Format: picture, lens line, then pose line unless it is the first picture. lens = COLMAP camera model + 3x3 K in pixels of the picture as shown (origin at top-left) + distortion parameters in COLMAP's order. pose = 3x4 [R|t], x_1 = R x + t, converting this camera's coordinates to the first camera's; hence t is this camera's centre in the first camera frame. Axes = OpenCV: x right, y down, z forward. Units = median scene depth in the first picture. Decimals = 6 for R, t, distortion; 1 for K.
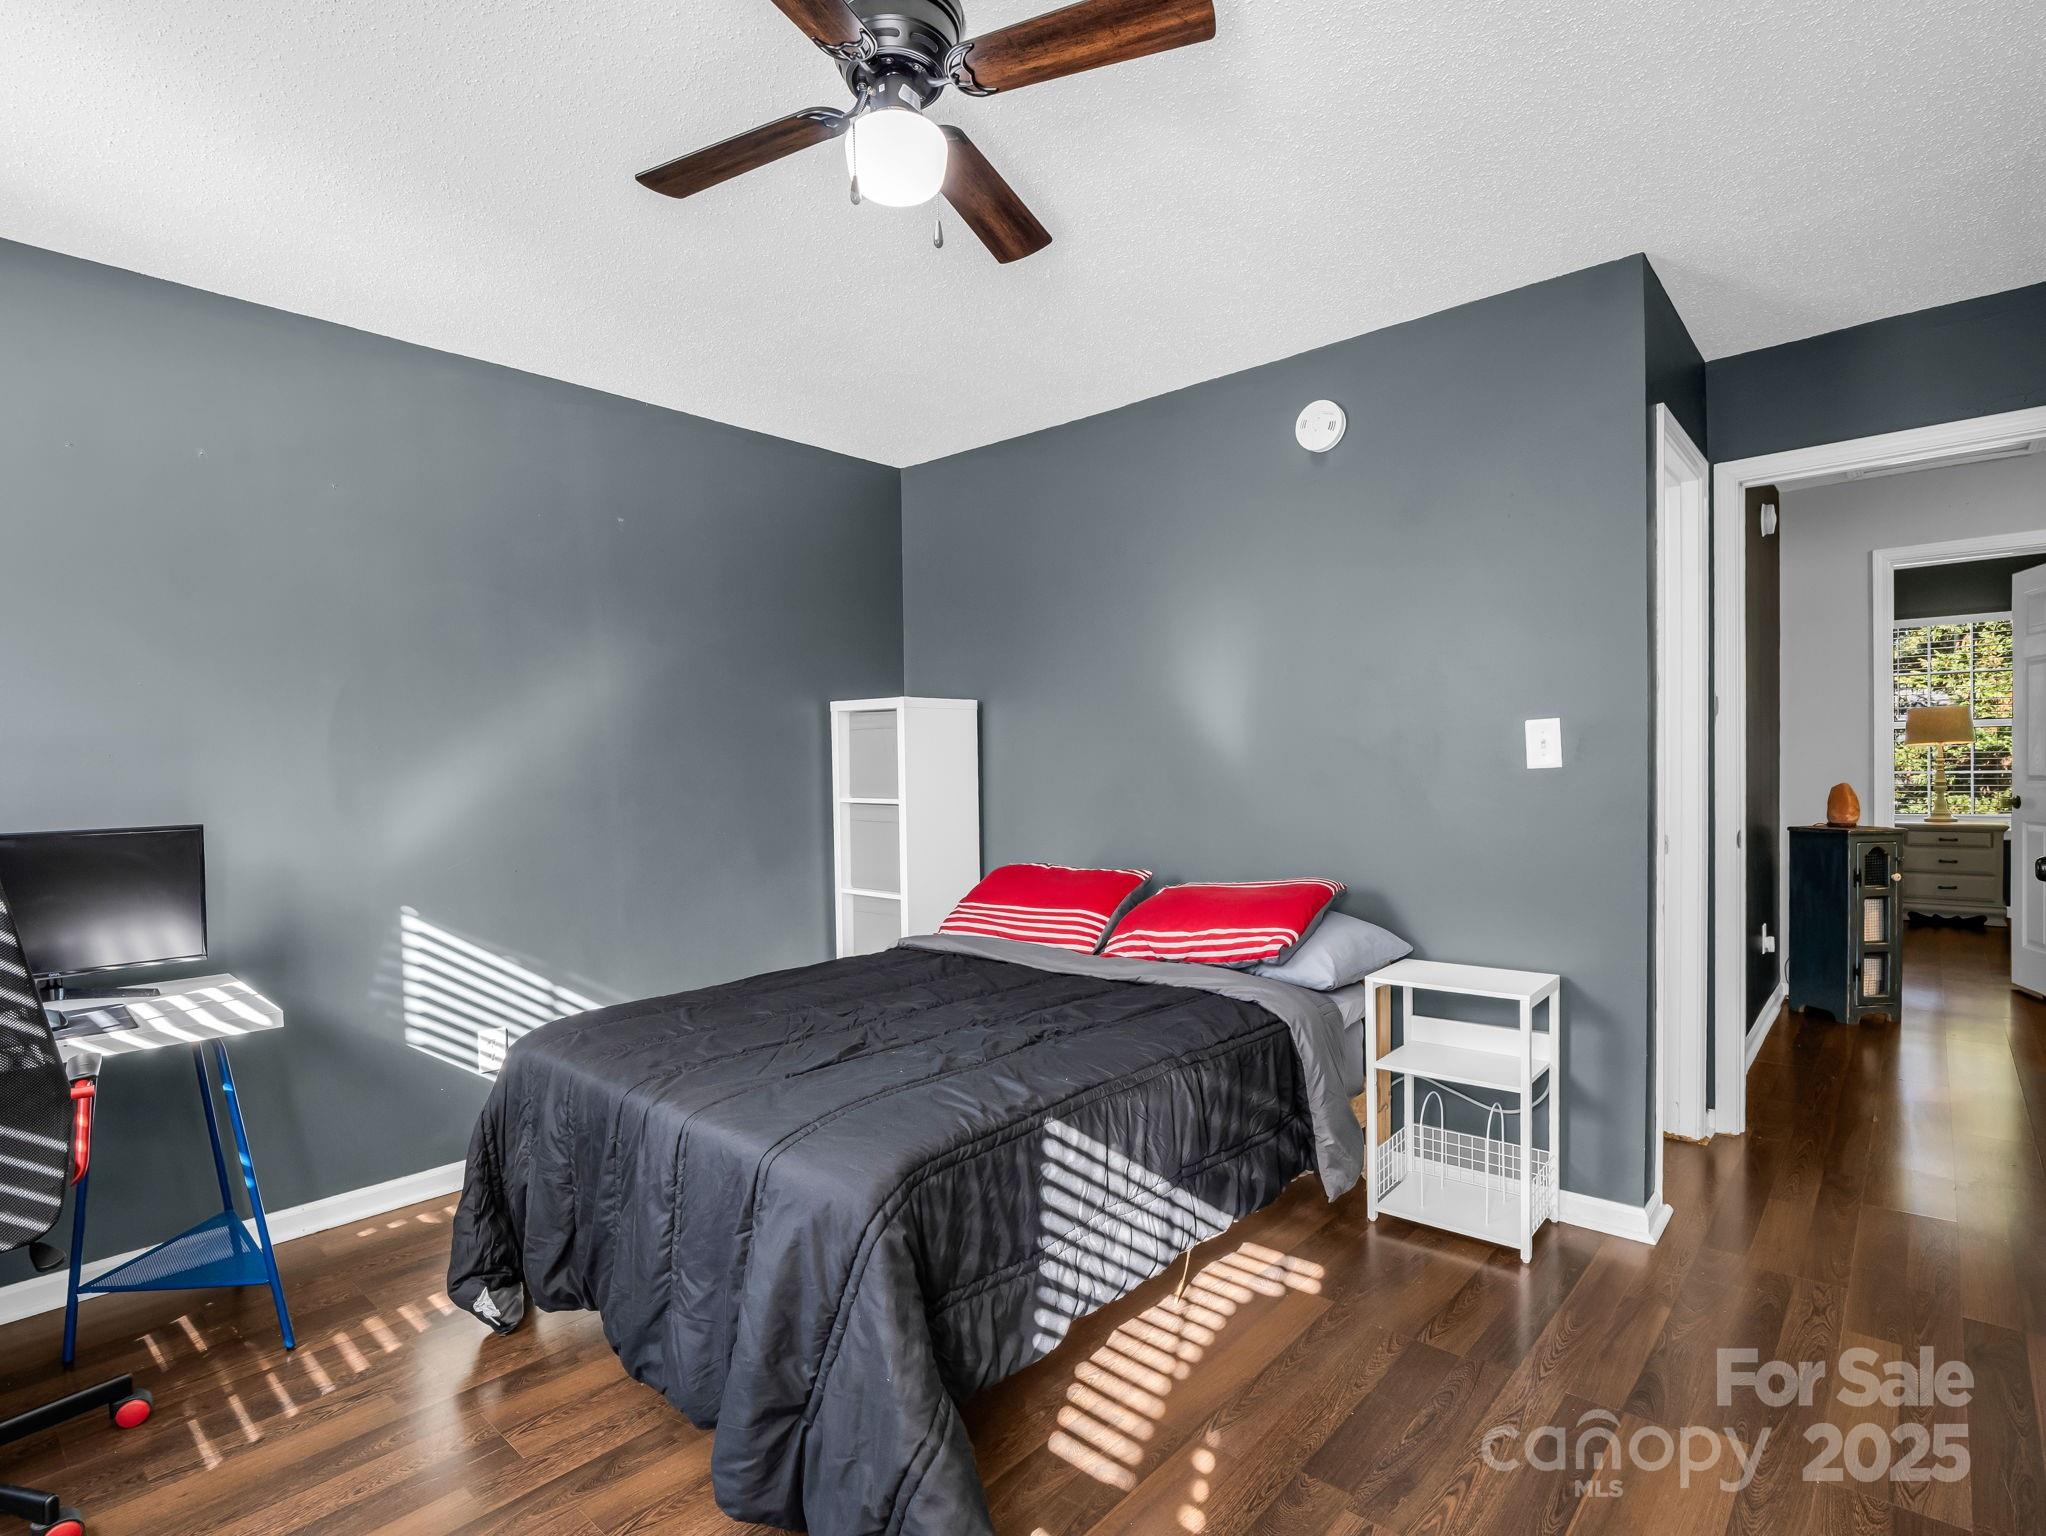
lens RADIAL K [[1003.7, 0, 1021.8], [0, 1003.7, 747.8], [0, 0, 1]] dist [-0.013638, -0.000512]
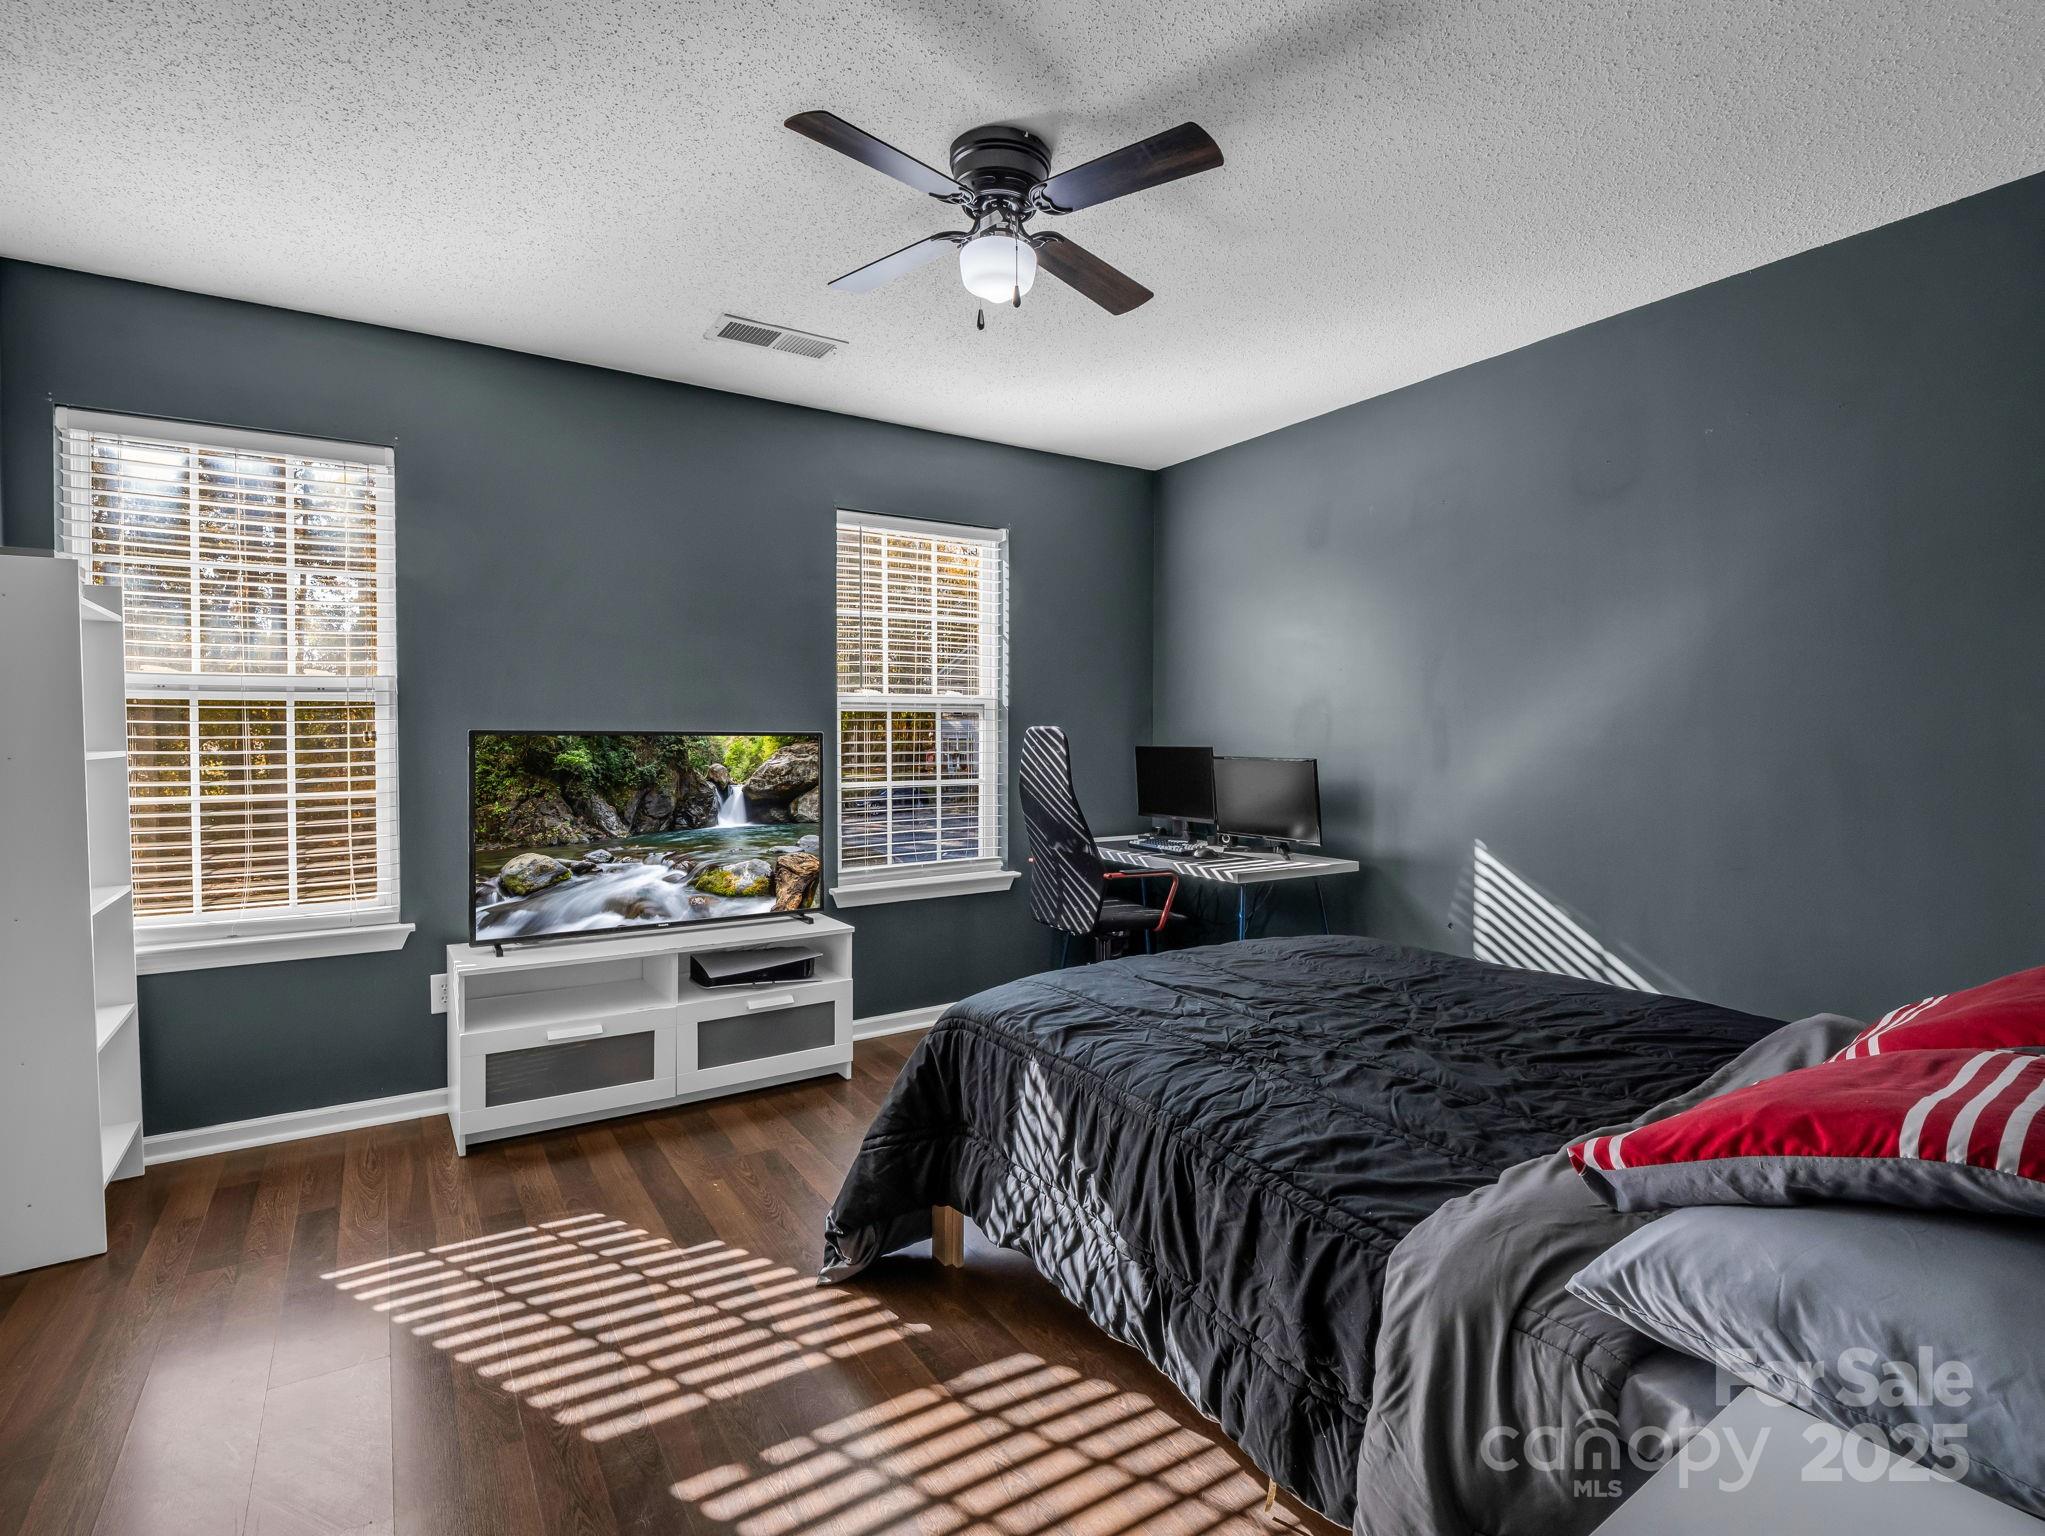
lens RADIAL K [[1003.2, 0, 1021.3], [0, 1003.2, 747.8], [0, 0, 1]] dist [-0.013638, -0.000512]
pose [[-0.265891, 0.043881, -0.963004, 0.656054], [0.034071, 0.998767, 0.036104, -0.009972], [0.963401, -0.023211, -0.267059, 0.798773]]
